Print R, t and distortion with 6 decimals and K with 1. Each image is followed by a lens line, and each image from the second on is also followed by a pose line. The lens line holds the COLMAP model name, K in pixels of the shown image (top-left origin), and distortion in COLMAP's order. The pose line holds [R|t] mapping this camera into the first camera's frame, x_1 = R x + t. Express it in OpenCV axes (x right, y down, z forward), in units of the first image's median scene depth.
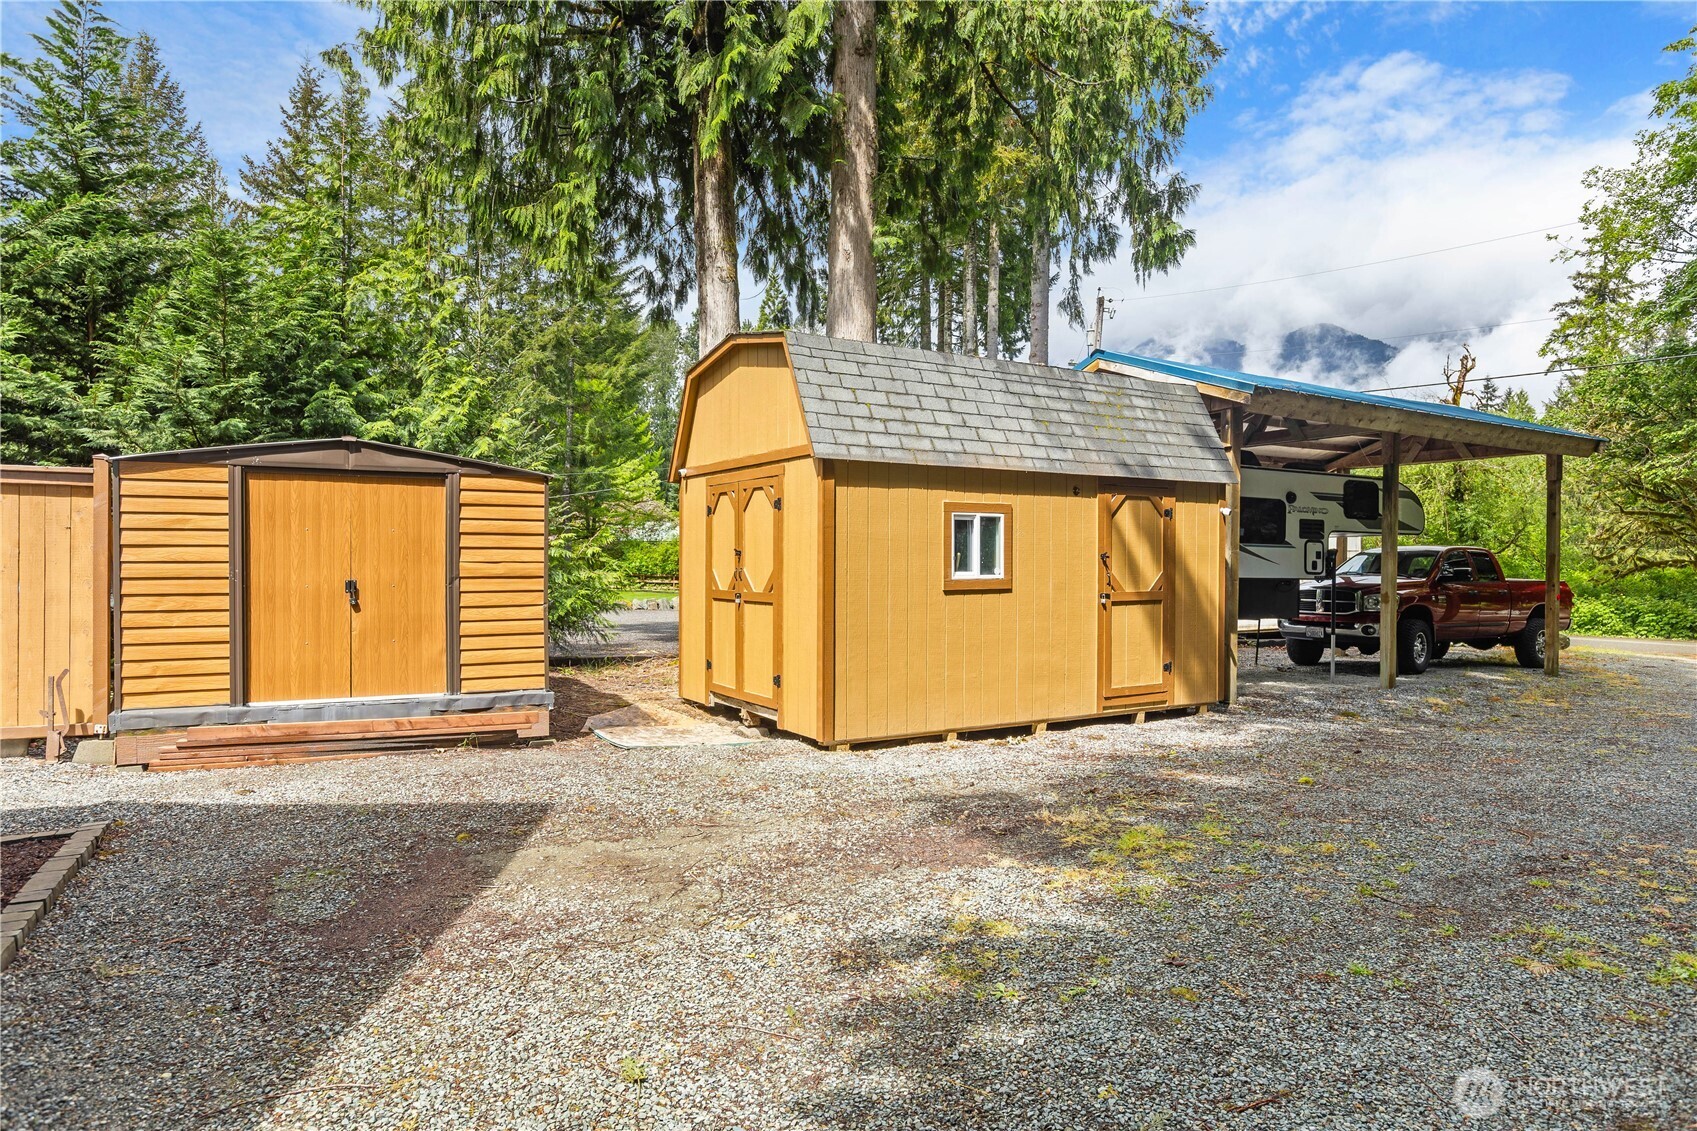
lens RADIAL K [[1011.6, 0, 847.6], [0, 1011.6, 568.0], [0, 0, 1]] dist [-0.002925, 0.000897]
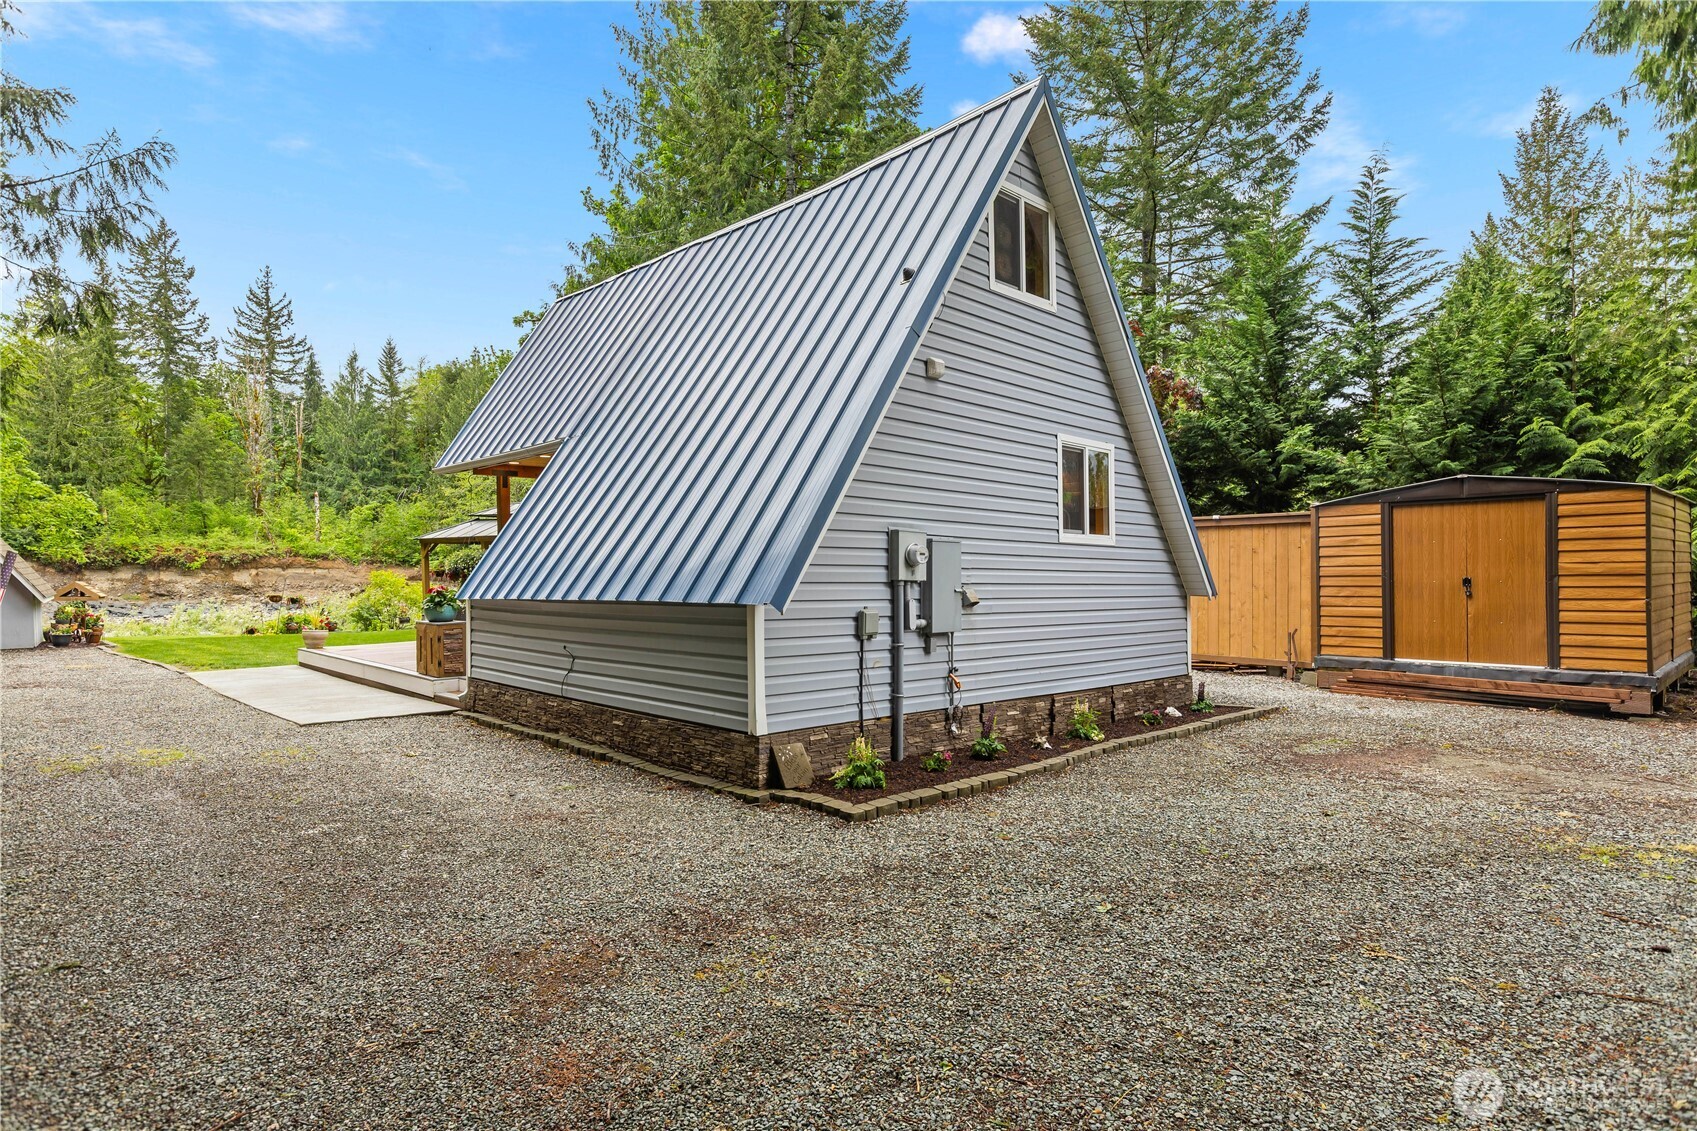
lens RADIAL K [[907.7, 0, 842.5], [0, 907.7, 579.6], [0, 0, 1]] dist [-0.001677, 0.000169]
pose [[0.275317, -0.000094, -0.961354, 0.447729], [0.006595, 0.999977, 0.001791, 0.006923], [0.961331, -0.006833, 0.275311, -0.154713]]
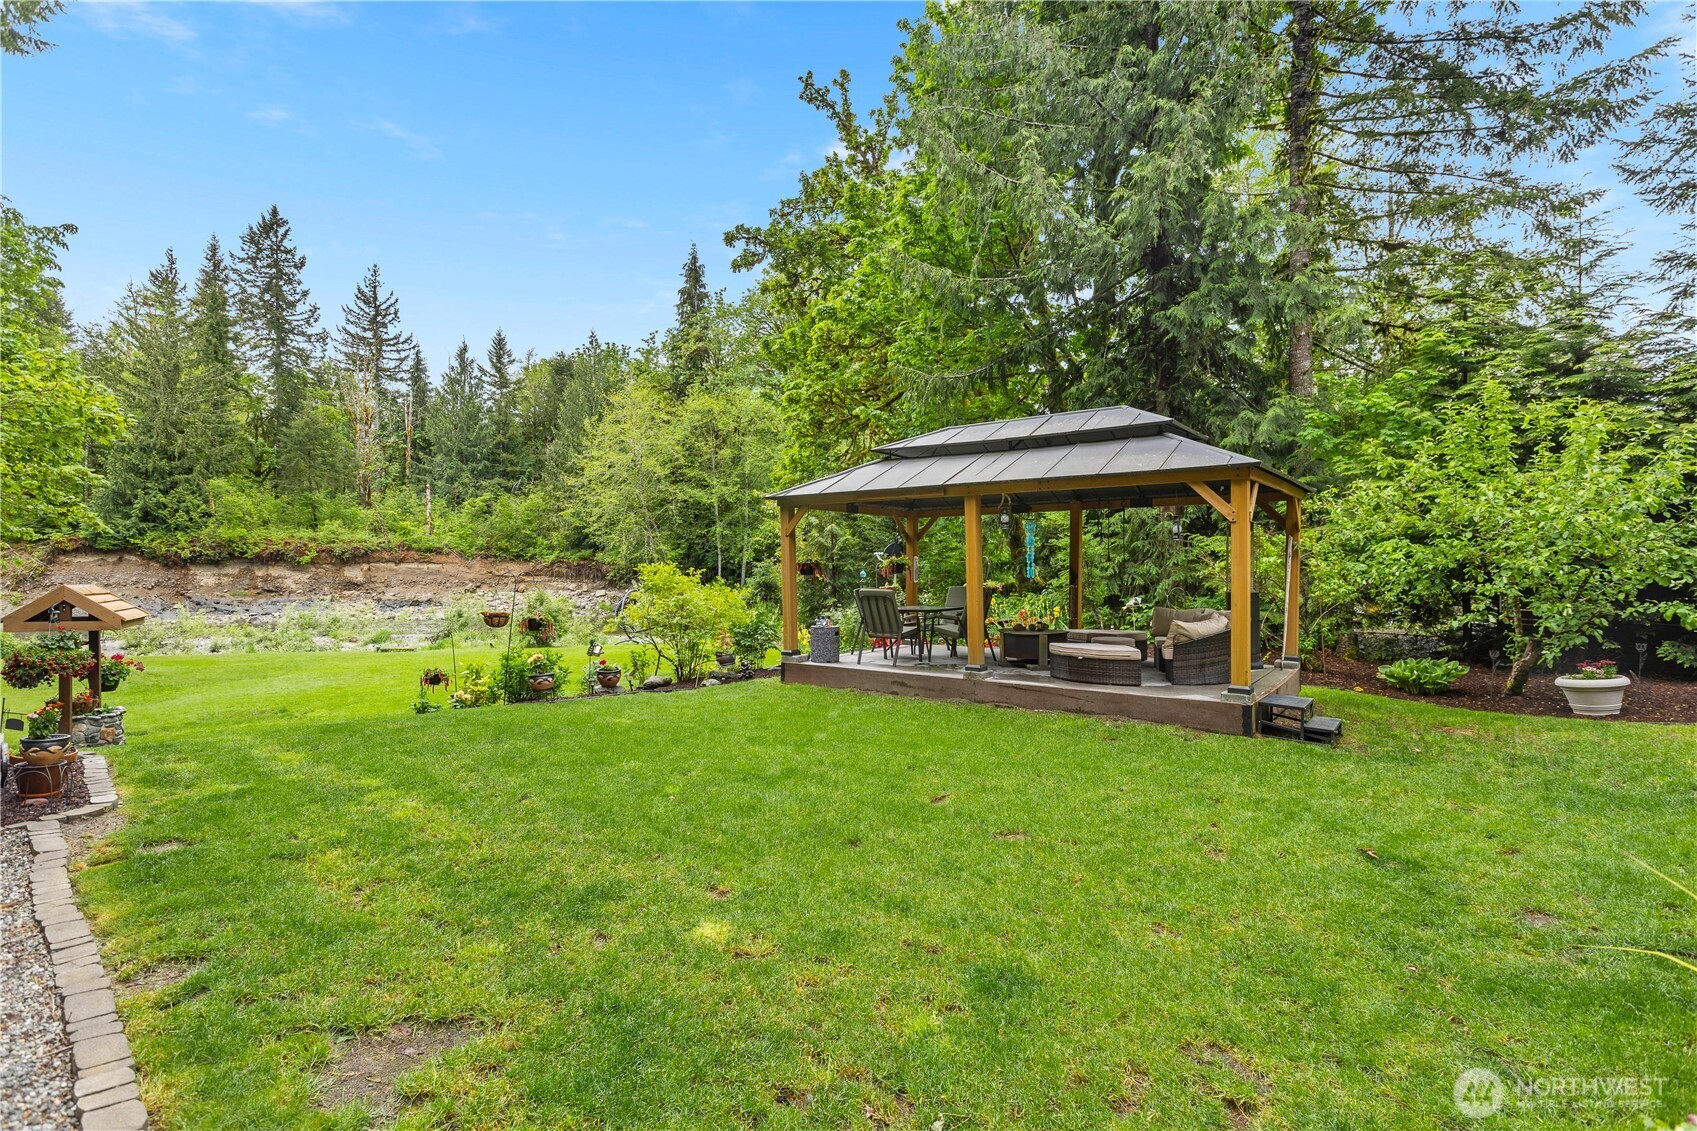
lens RADIAL K [[816.4, 0, 839.5], [0, 816.4, 566.1], [0, 0, 1]] dist [0.001366, 0.000497]
pose [[0.239856, -0.008859, -0.970768, -1.461256], [0.004263, 0.999958, -0.008072, -0.018797], [0.970799, -0.002203, 0.239884, -0.870044]]
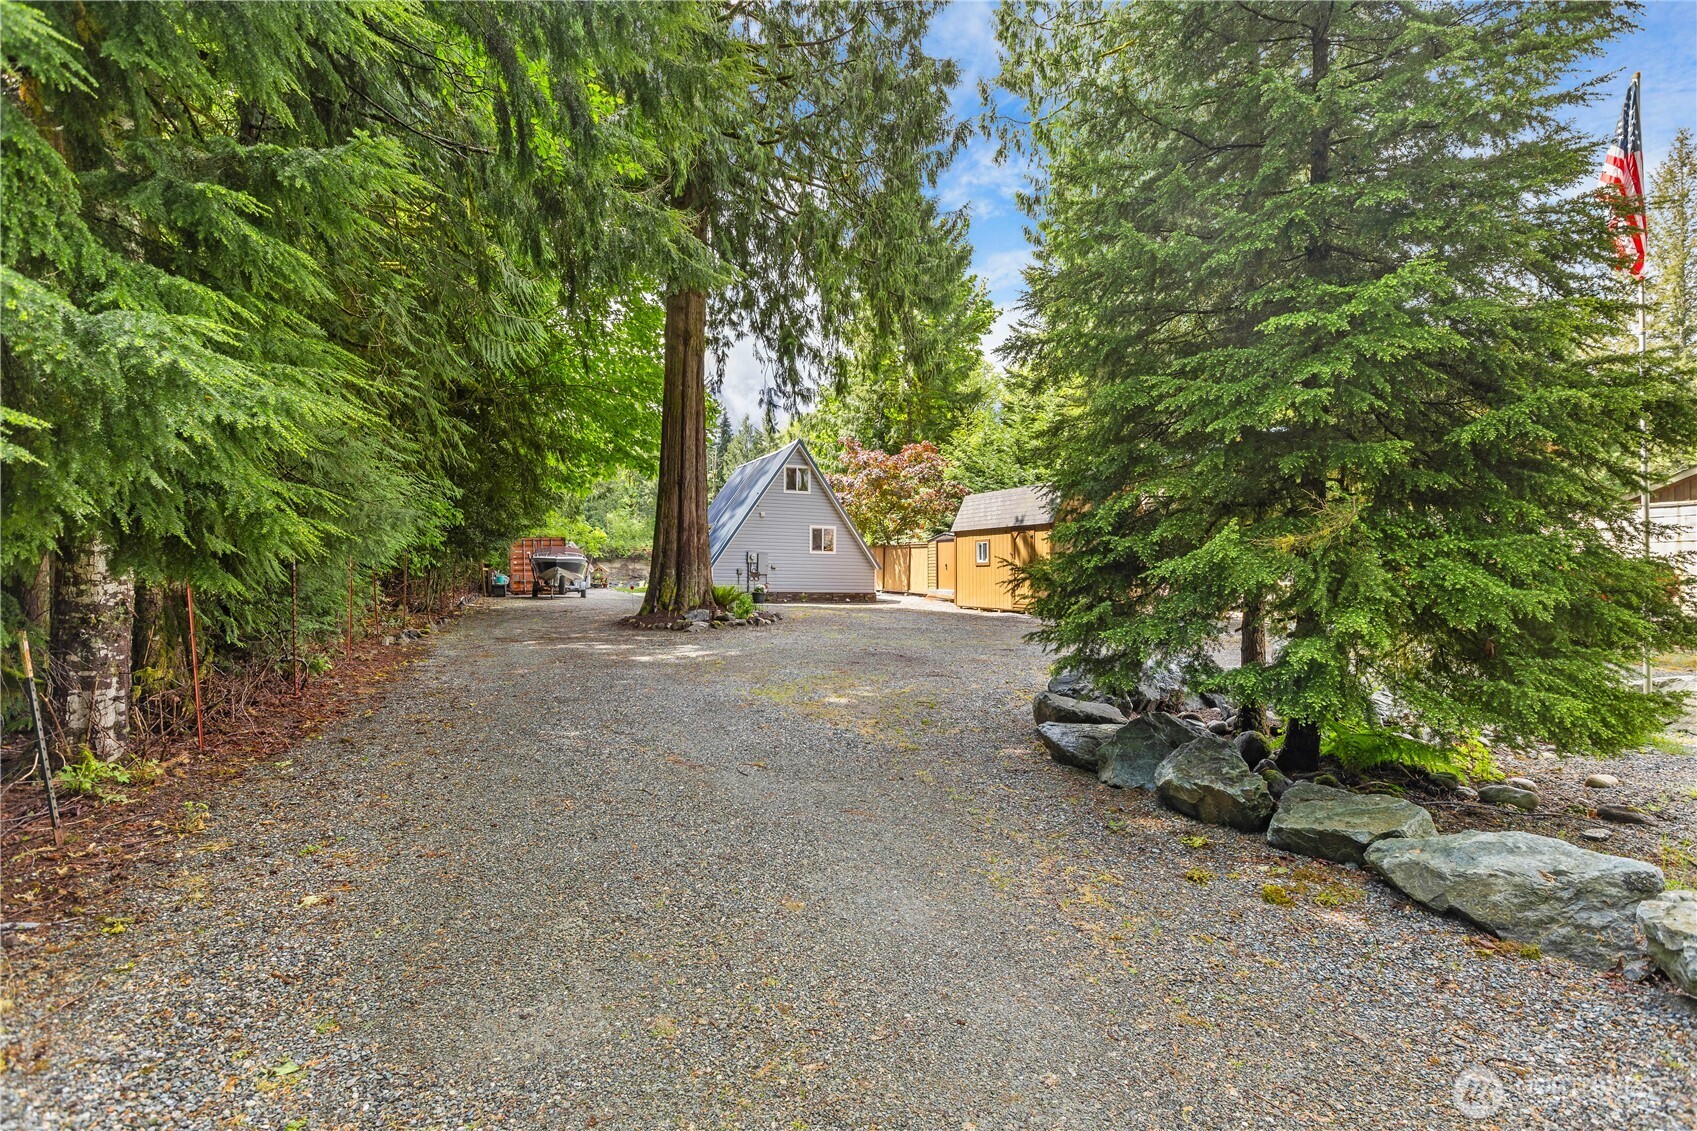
lens RADIAL K [[848.6, 0, 840.3], [0, 848.6, 551.5], [0, 0, 1]] dist [0.005276, -0.000782]
pose [[-0.134502, -0.025563, -0.990583, 3.147385], [-0.003997, 0.999673, -0.025255, 0.051514], [0.990905, 0.000562, -0.134561, 0.980080]]
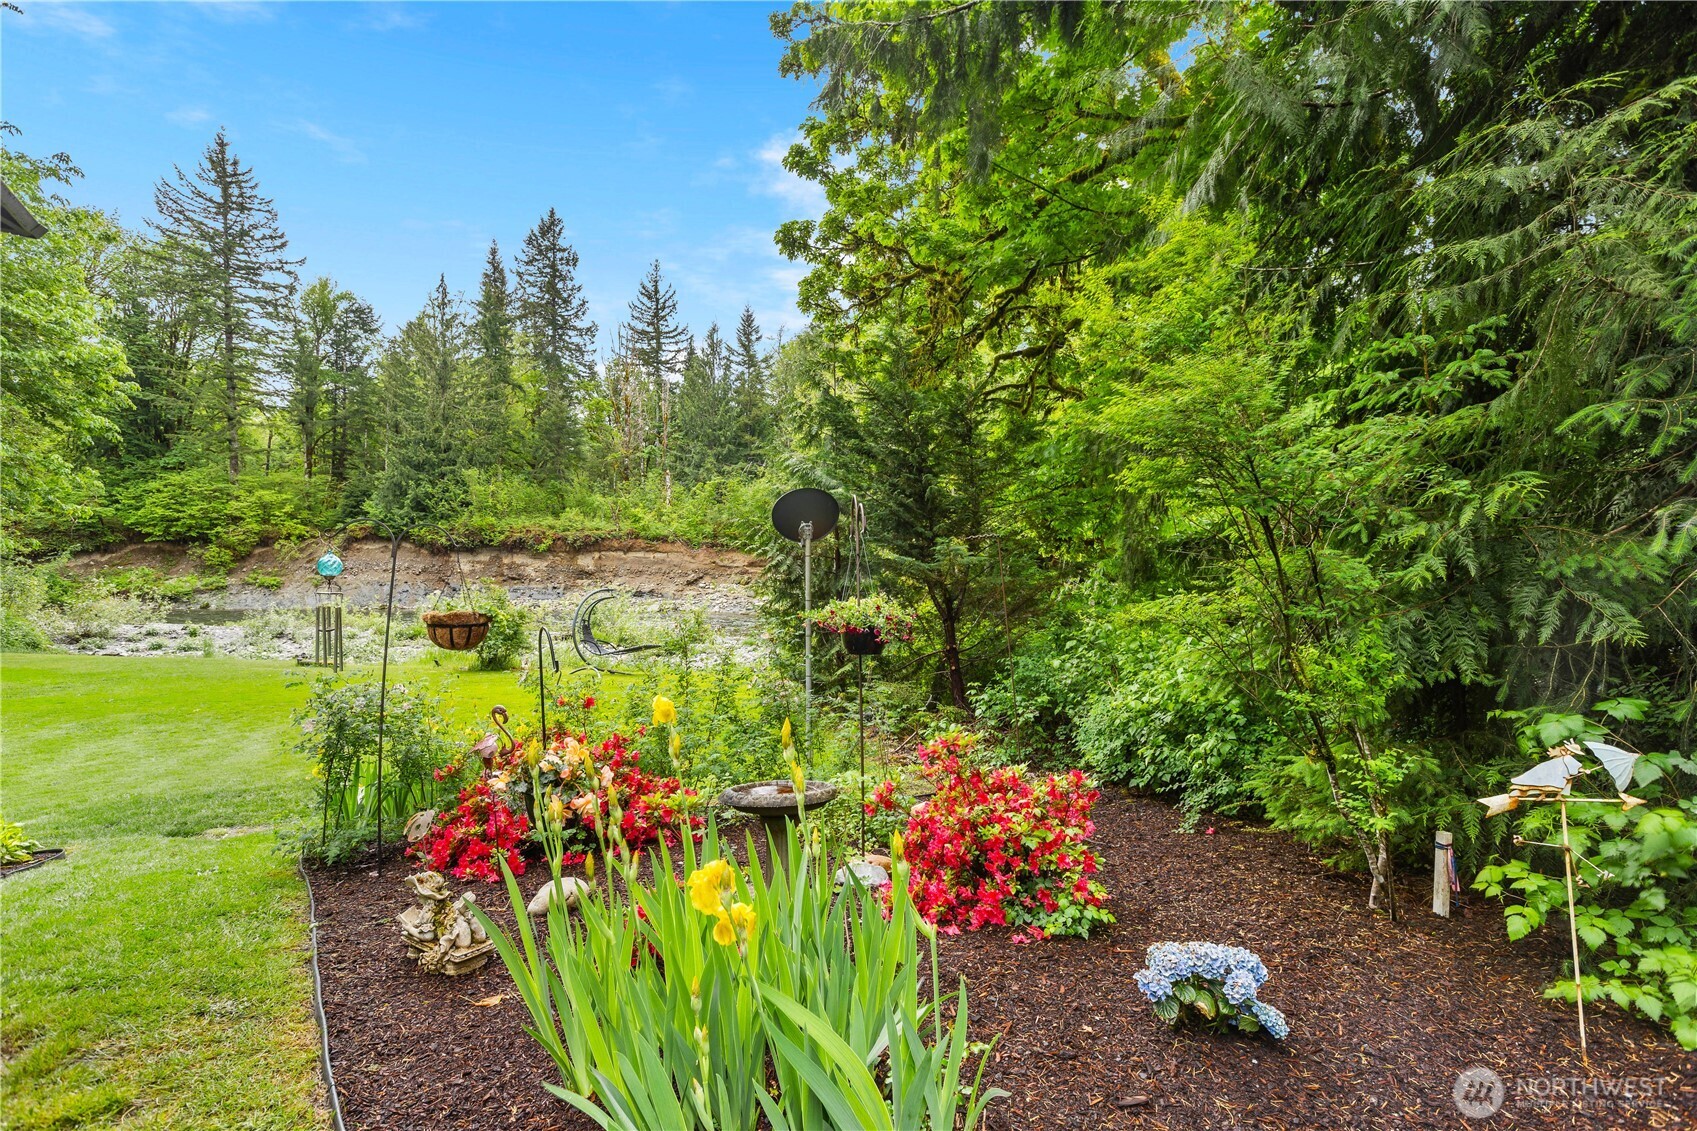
lens RADIAL K [[848.6, 0, 833.8], [0, 848.6, 560.3], [0, 0, 1]] dist [0.005276, -0.000782]
pose [[-0.142561, -0.006993, -0.989761, -2.705710], [-0.007940, 0.999951, -0.005921, -0.018529], [0.989754, 0.007015, -0.142610, -0.032125]]
